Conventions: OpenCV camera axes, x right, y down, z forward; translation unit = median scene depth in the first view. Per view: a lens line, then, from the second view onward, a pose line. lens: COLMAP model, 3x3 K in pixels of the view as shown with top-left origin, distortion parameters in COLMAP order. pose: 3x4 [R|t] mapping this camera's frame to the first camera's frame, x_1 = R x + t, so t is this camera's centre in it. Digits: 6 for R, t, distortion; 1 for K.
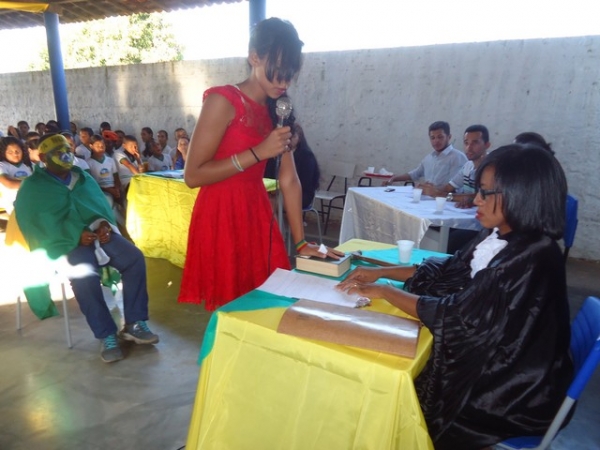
lens RADIAL K [[438.6, 0, 301.3], [0, 438.6, 221.8], [0, 0, 1]] dist [-0.000793, 0.000735]
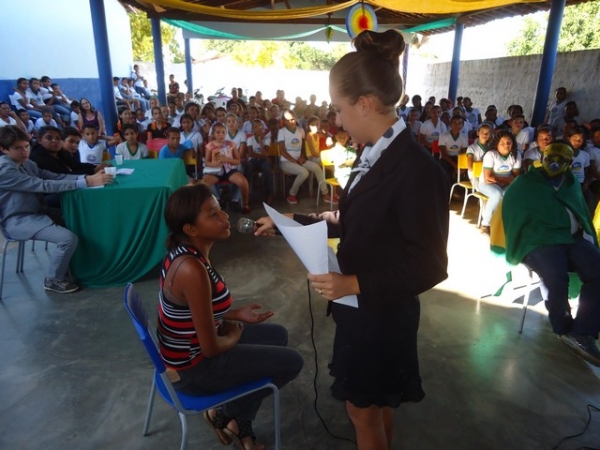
lens RADIAL K [[438.6, 0, 305.7], [0, 438.6, 225.1], [0, 0, 1]] dist [-0.000793, 0.000735]
pose [[0.599658, 0.245735, -0.761594, -0.033094], [-0.196013, 0.967799, 0.157935, -0.023358], [0.775880, 0.054575, 0.628515, -0.072329]]
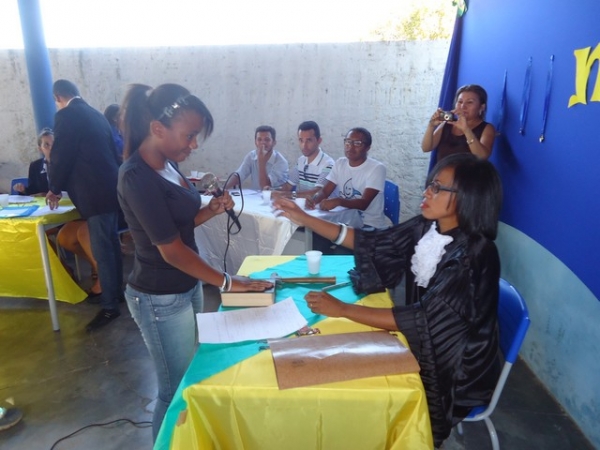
lens RADIAL K [[438.6, 0, 302.1], [0, 438.6, 221.9], [0, 0, 1]] dist [-0.000793, 0.000735]
pose [[0.875597, -0.150728, 0.458924, -0.083673], [0.144678, 0.988287, 0.048556, -0.026064], [-0.460867, 0.023881, 0.887148, 0.043610]]
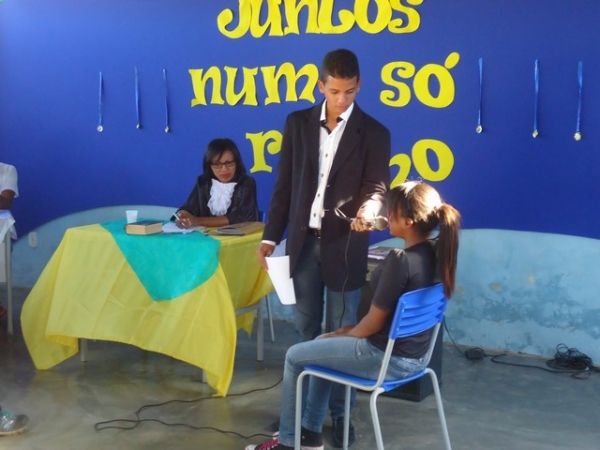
lens RADIAL K [[1052.5, 0, 301.7], [0, 1052.5, 225.7], [0, 0, 1]] dist [0.104003, 0.000000]
pose [[-0.024553, -0.153645, 0.987821, -1.122652], [0.236717, 0.959124, 0.155065, -0.108663], [-0.971268, 0.237642, 0.012821, 0.164341]]
